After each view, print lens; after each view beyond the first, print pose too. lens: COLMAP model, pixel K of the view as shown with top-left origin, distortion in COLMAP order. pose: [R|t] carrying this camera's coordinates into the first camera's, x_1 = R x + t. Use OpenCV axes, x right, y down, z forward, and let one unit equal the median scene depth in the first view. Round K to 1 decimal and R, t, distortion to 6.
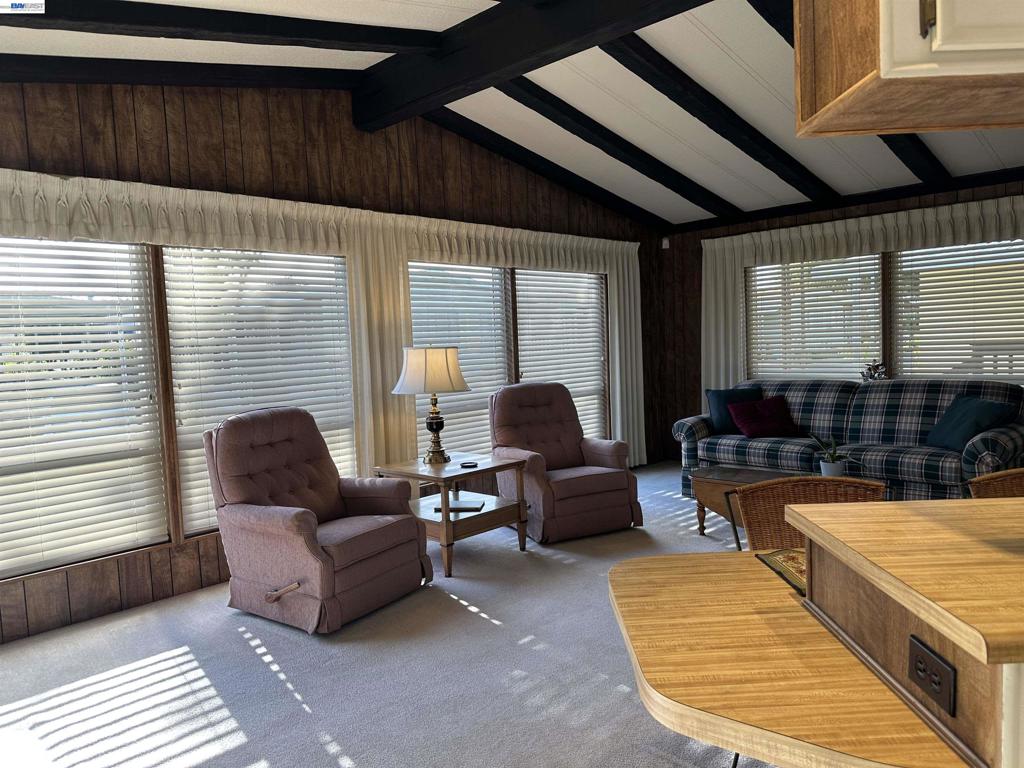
lens RADIAL K [[720.5, 0, 516.4], [0, 720.5, 386.2], [0, 0, 1]] dist [0.042405, -0.038350]
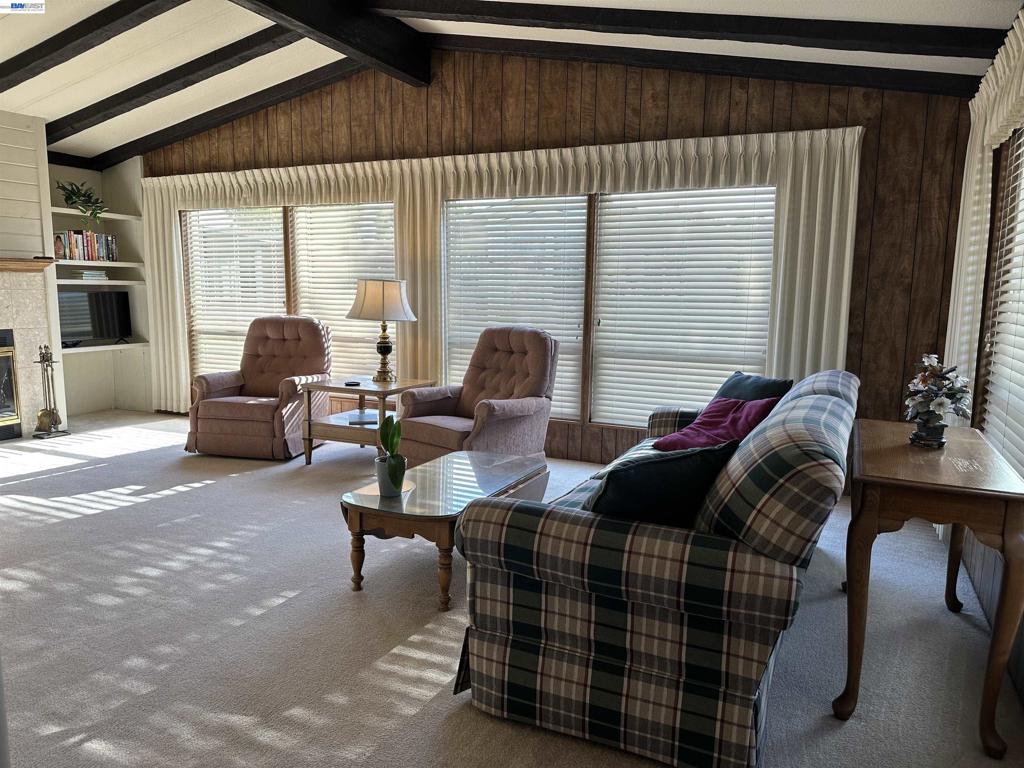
lens RADIAL K [[720.5, 0, 511.2], [0, 720.5, 391.0], [0, 0, 1]] dist [0.042405, -0.038350]
pose [[0.342074, 0.178847, -0.922496, 1.040630], [-0.082762, 0.983639, 0.160012, -0.080914], [0.936021, 0.021612, 0.351280, 0.794448]]
